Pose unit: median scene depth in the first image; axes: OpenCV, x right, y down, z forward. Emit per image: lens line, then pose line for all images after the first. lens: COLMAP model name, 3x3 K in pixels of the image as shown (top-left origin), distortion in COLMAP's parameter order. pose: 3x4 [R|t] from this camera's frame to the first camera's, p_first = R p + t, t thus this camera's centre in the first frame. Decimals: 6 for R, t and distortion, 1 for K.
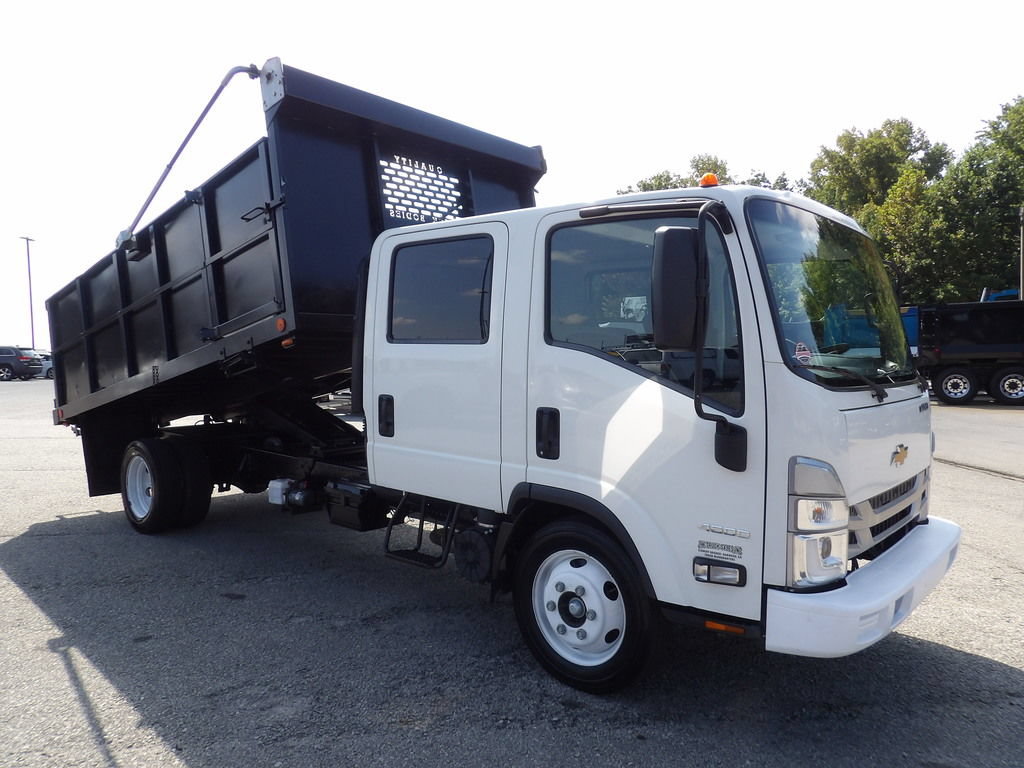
lens RADIAL K [[732.5, 0, 515.3], [0, 732.5, 378.8], [0, 0, 1]] dist [-0.034064, 0.047400]
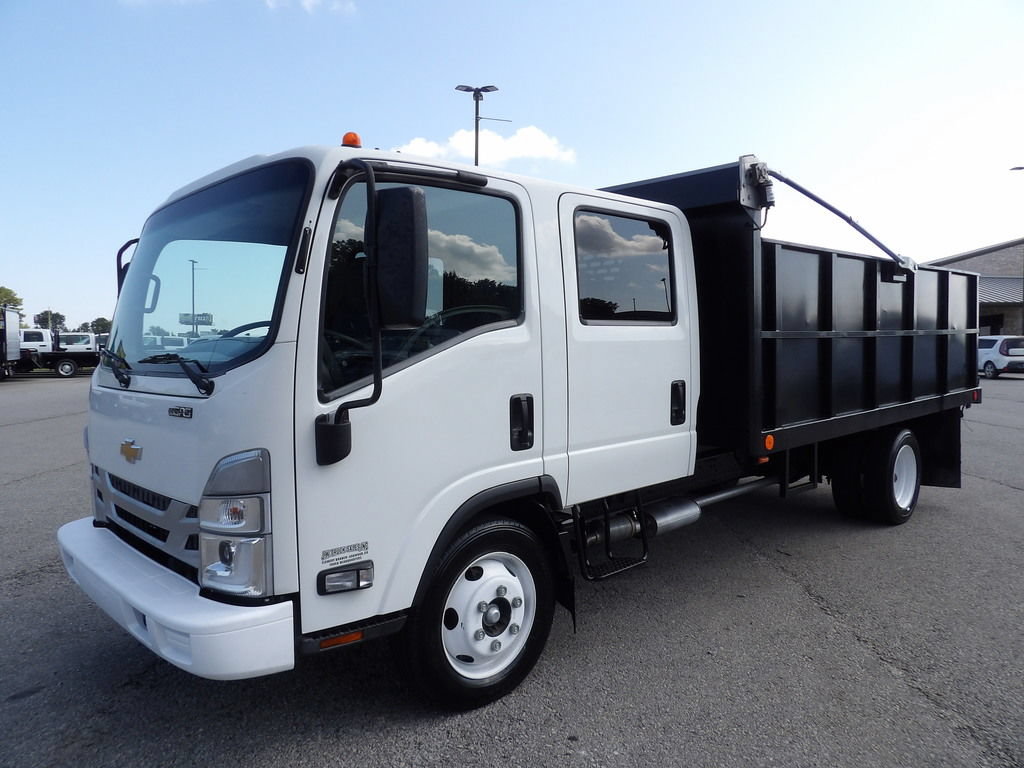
lens RADIAL K [[732.5, 0, 515.3], [0, 732.5, 378.8], [0, 0, 1]] dist [-0.034064, 0.047400]
pose [[-0.095161, 0.038615, -0.994713, 1.318234], [-0.027882, 0.998752, 0.041440, -0.031424], [0.995071, 0.031678, -0.093966, 1.492492]]
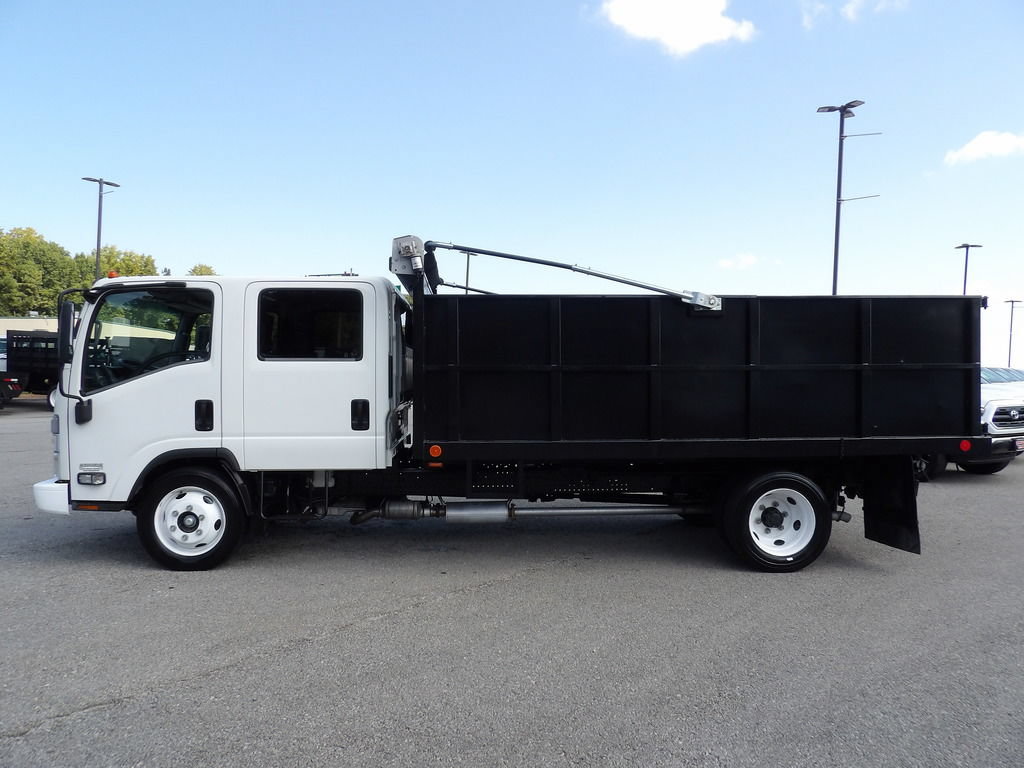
lens RADIAL K [[732.5, 0, 515.3], [0, 732.5, 378.8], [0, 0, 1]] dist [-0.034064, 0.047400]
pose [[-0.720050, -0.008830, -0.693866, 1.044649], [-0.038453, 0.998890, 0.027193, -0.090171], [0.692855, 0.046262, -0.719591, 3.024748]]
